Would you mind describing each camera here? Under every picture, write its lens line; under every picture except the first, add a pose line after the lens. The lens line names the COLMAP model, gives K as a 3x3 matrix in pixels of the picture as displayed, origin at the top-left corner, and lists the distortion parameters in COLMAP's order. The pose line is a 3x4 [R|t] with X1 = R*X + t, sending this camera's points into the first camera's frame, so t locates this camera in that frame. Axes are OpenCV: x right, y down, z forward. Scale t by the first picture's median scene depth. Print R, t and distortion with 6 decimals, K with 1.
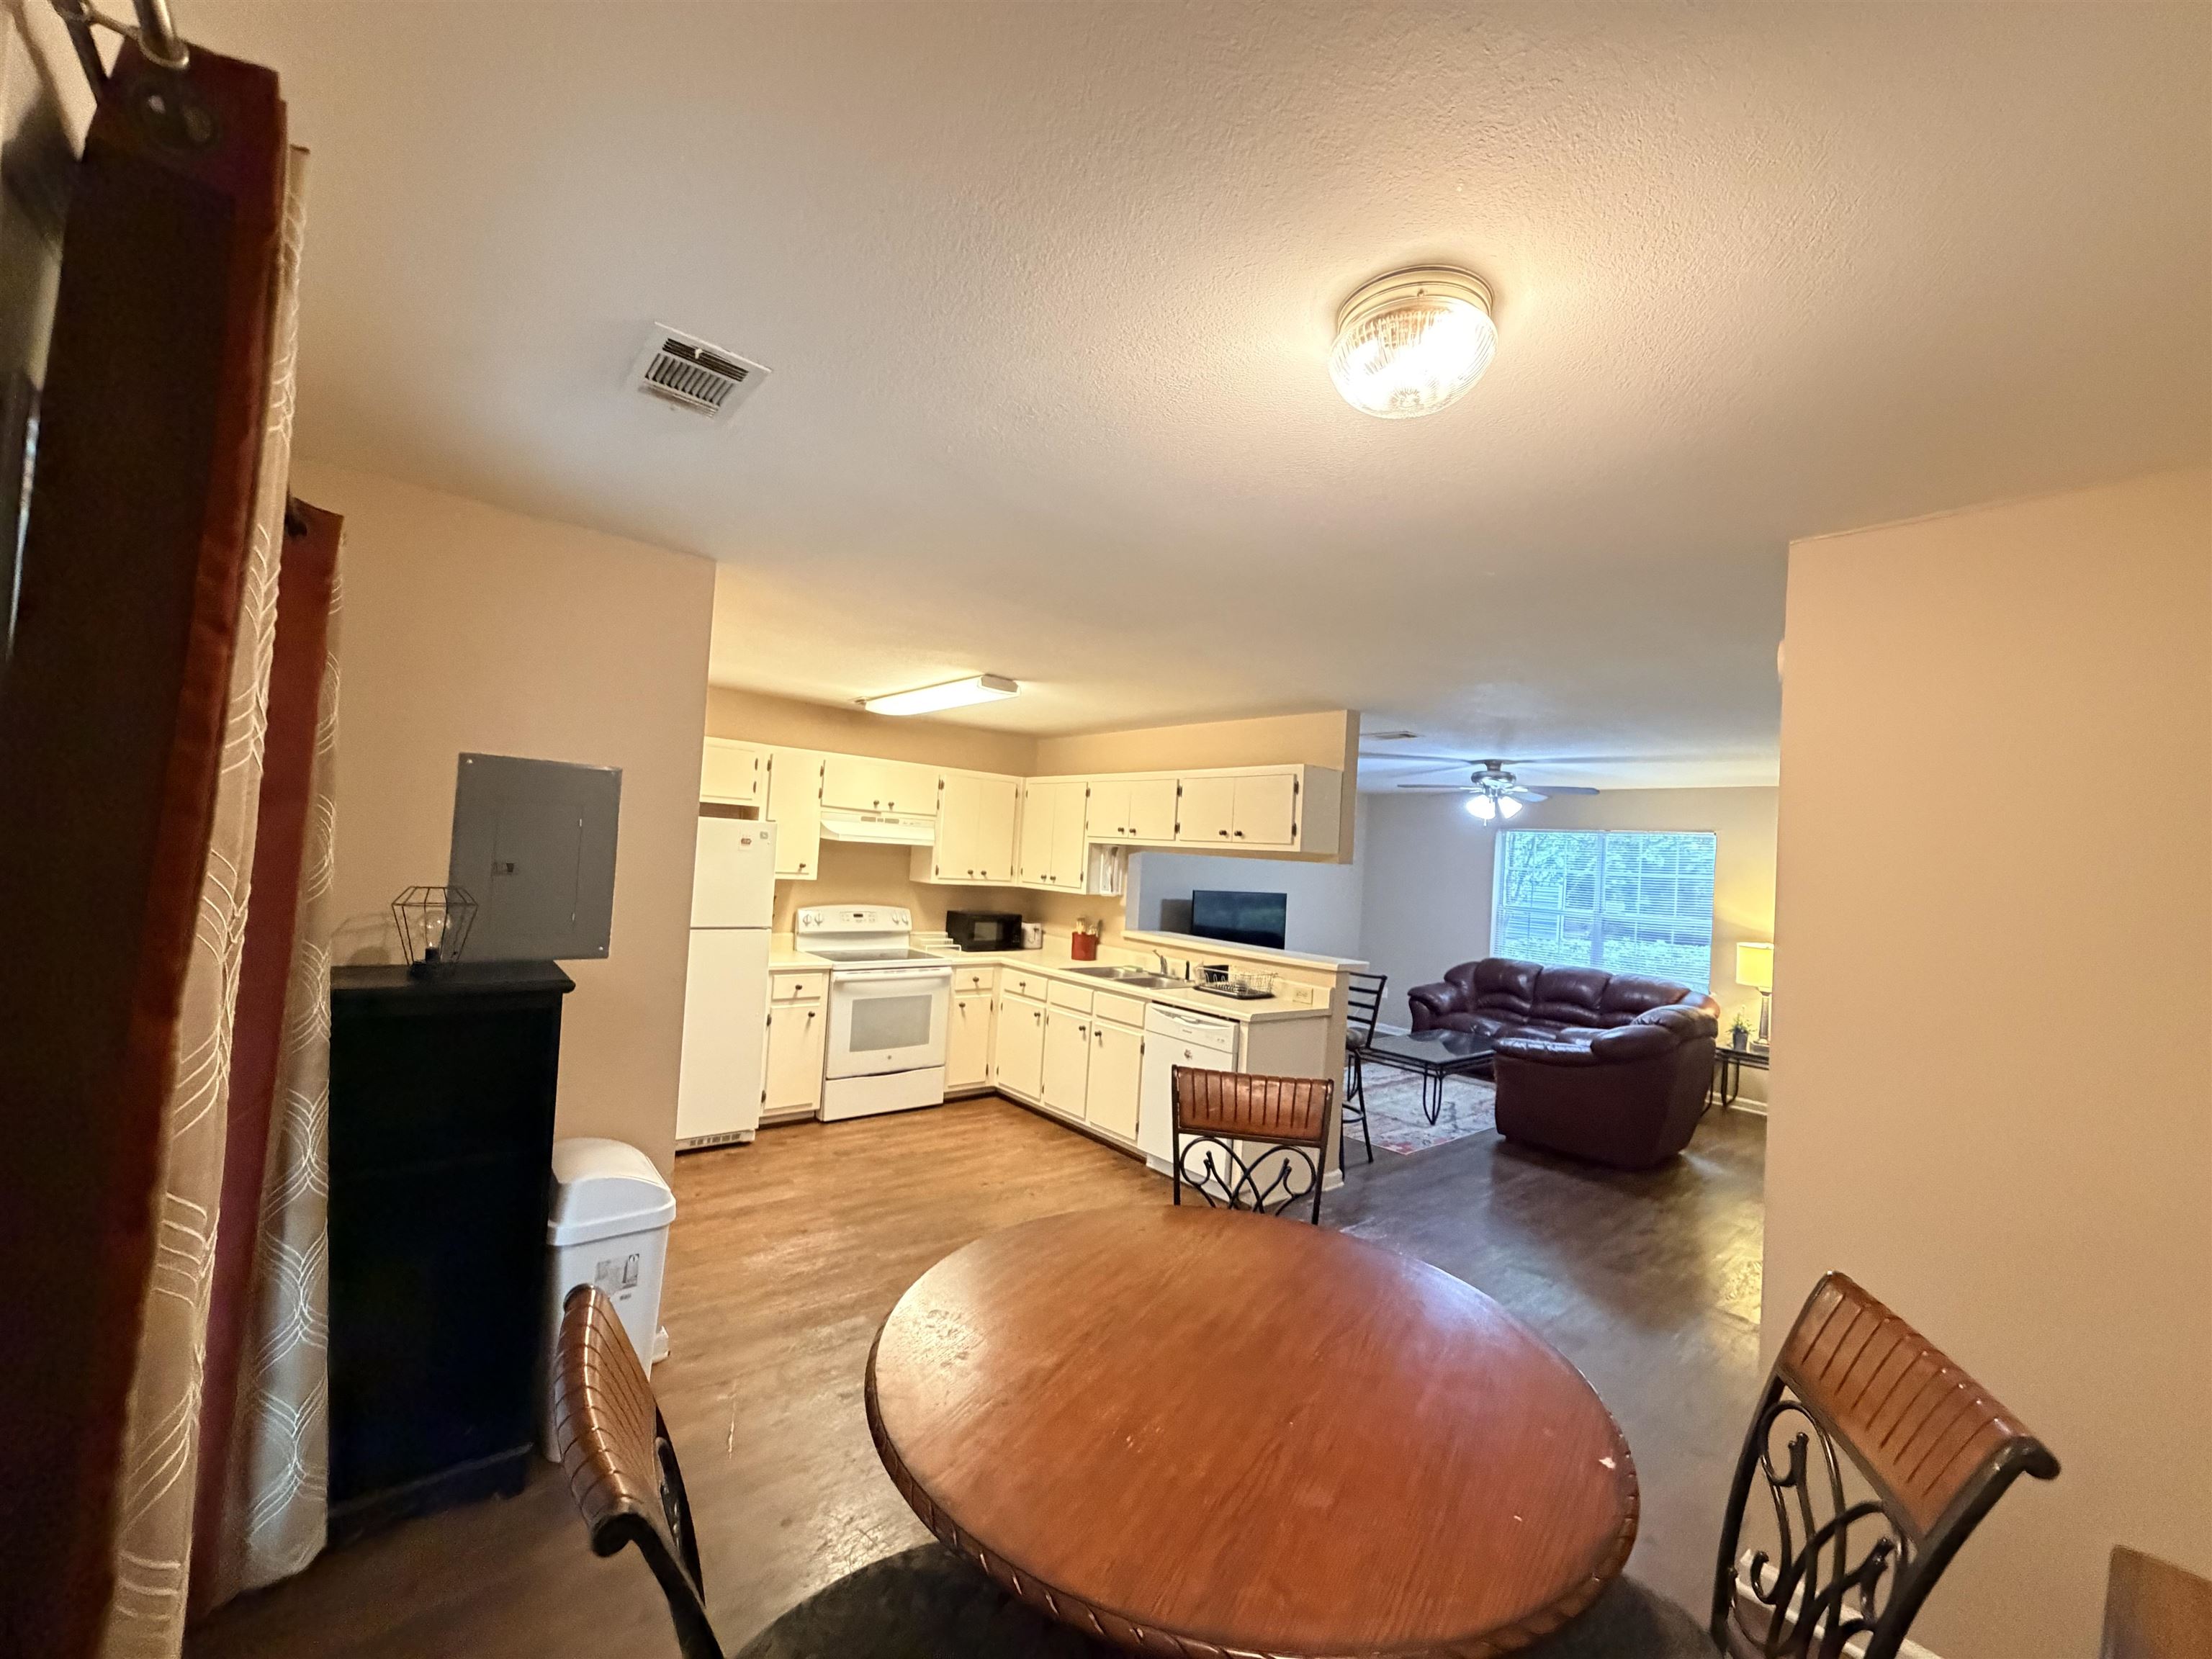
lens RADIAL K [[879.7, 0, 1097.4], [0, 879.7, 829.3], [0, 0, 1]] dist [0.001488, 0.000548]
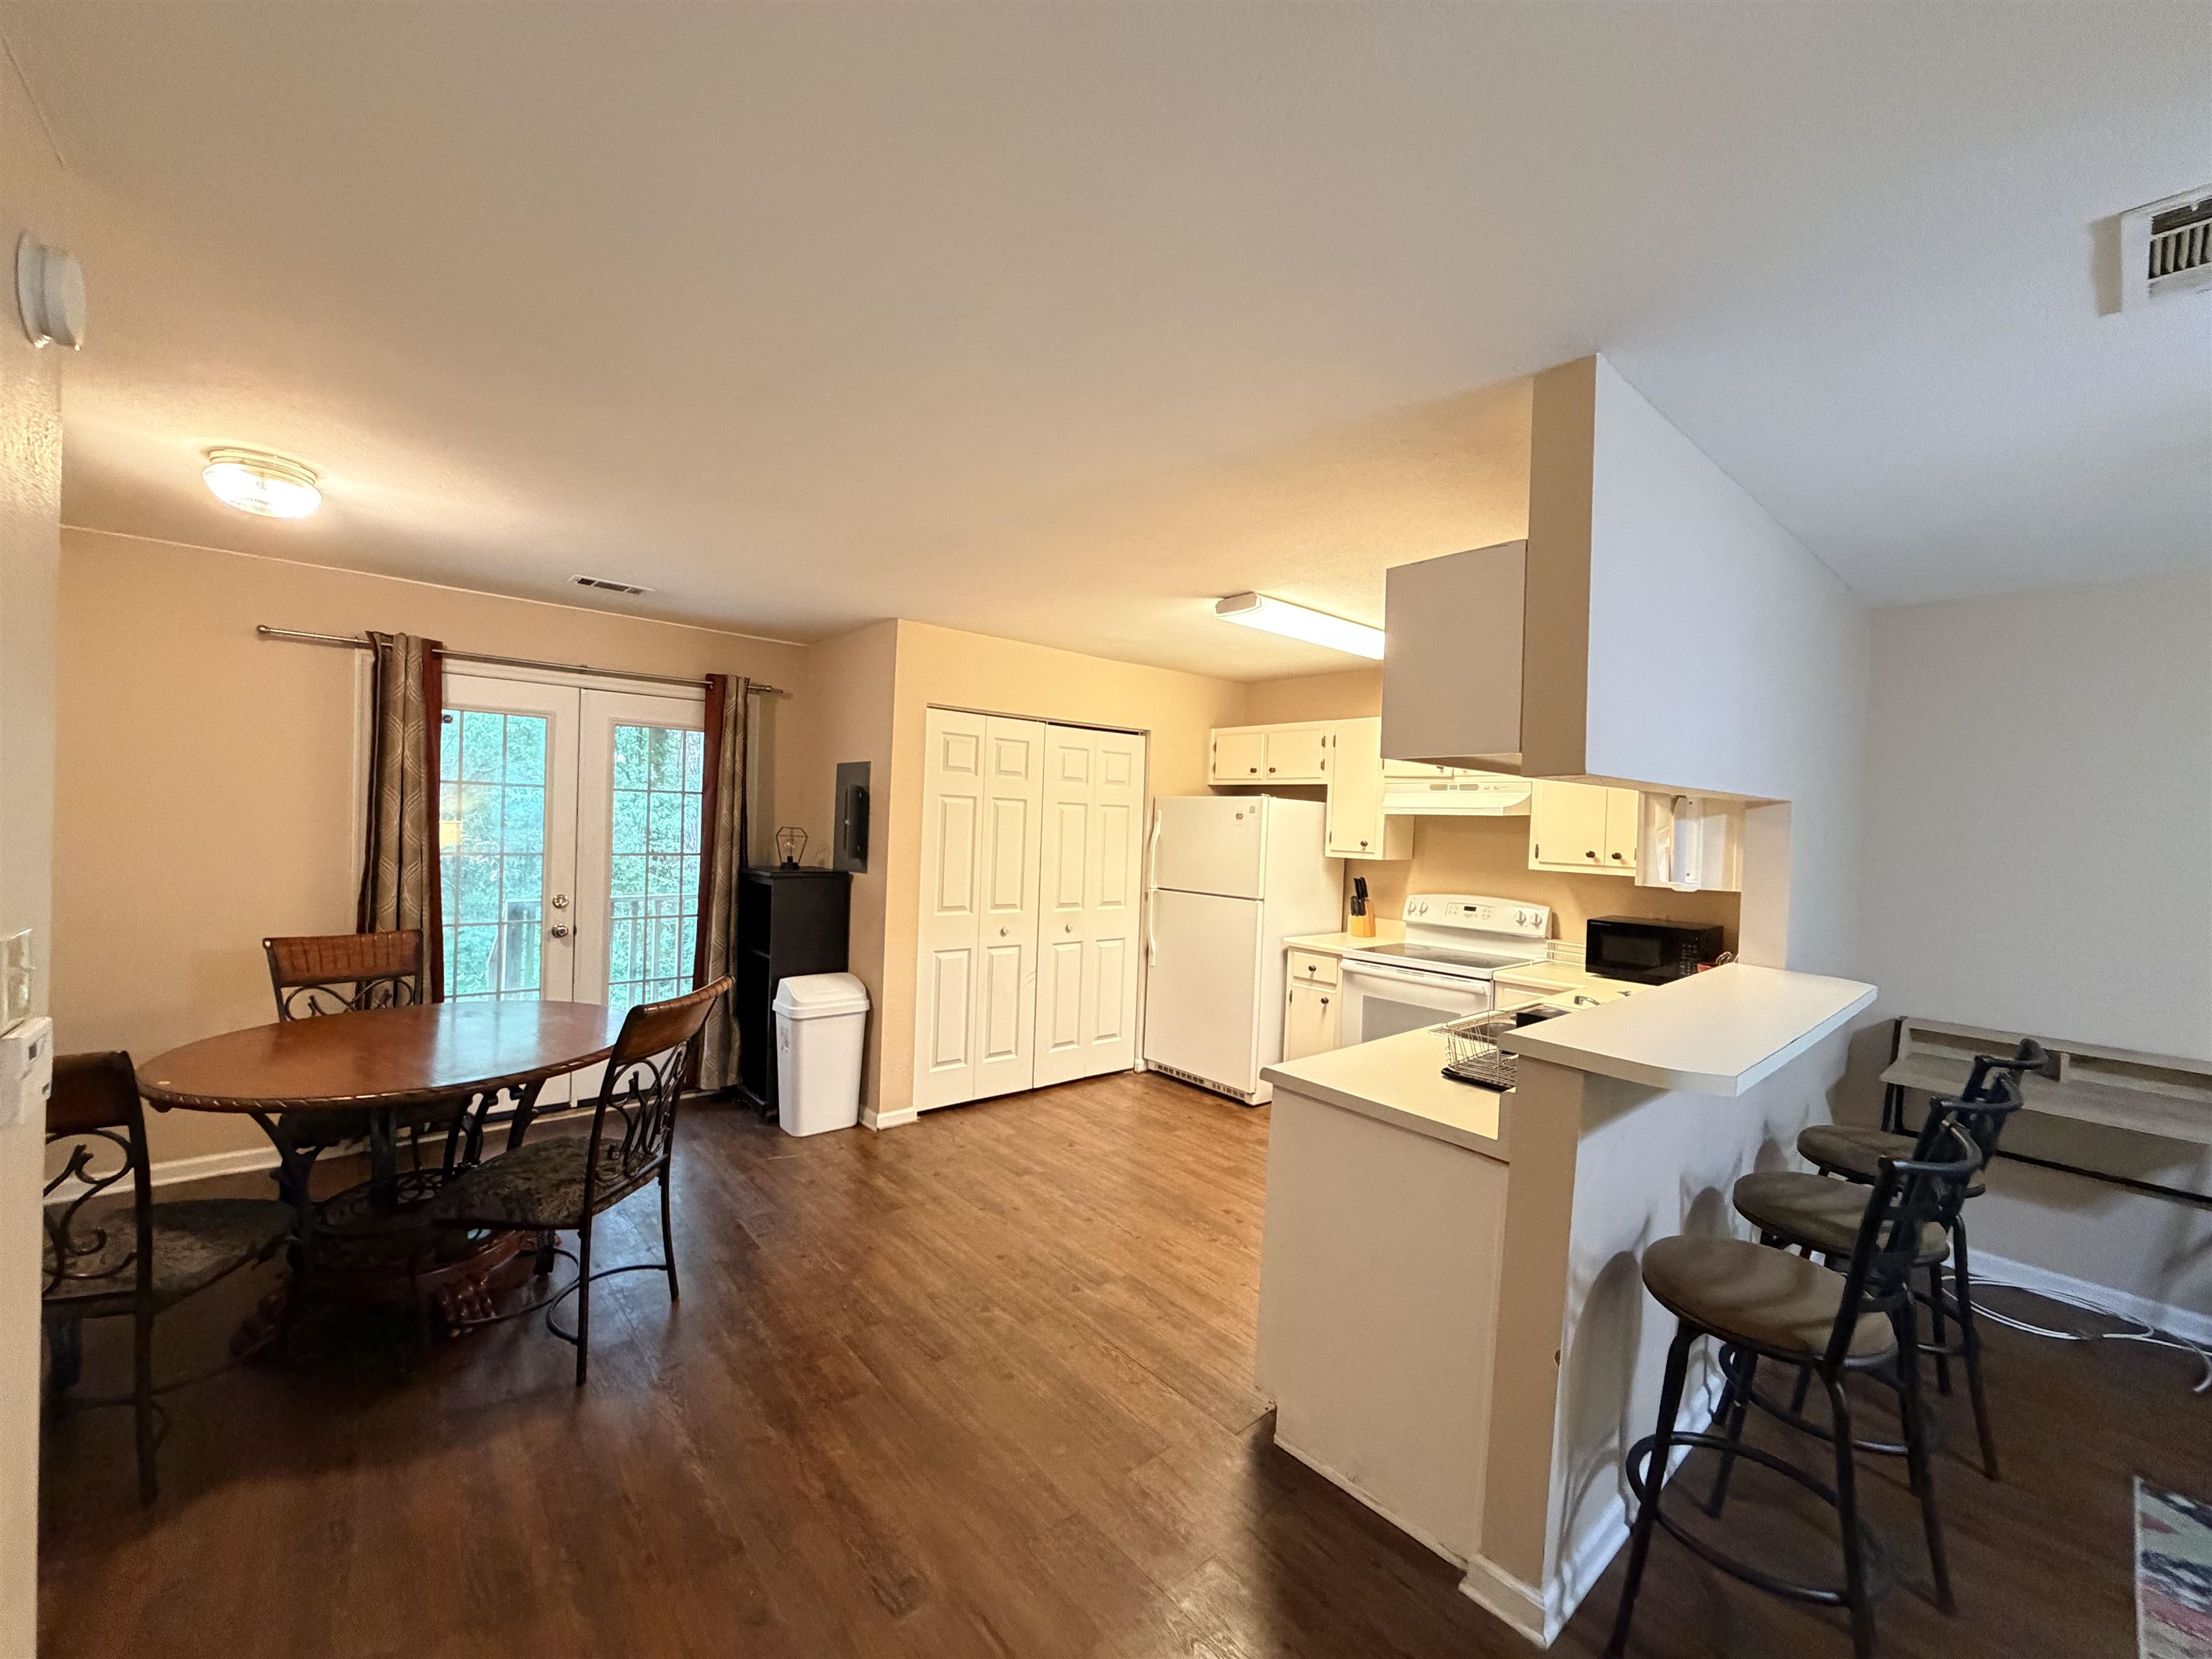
lens RADIAL K [[879.7, 0, 1101.4], [0, 879.7, 825.6], [0, 0, 1]] dist [0.001488, 0.000548]
pose [[0.025934, -0.053059, -0.998255, 0.547590], [-0.001208, 0.998588, -0.053108, 0.067990], [0.999663, 0.002583, 0.025834, 0.667768]]
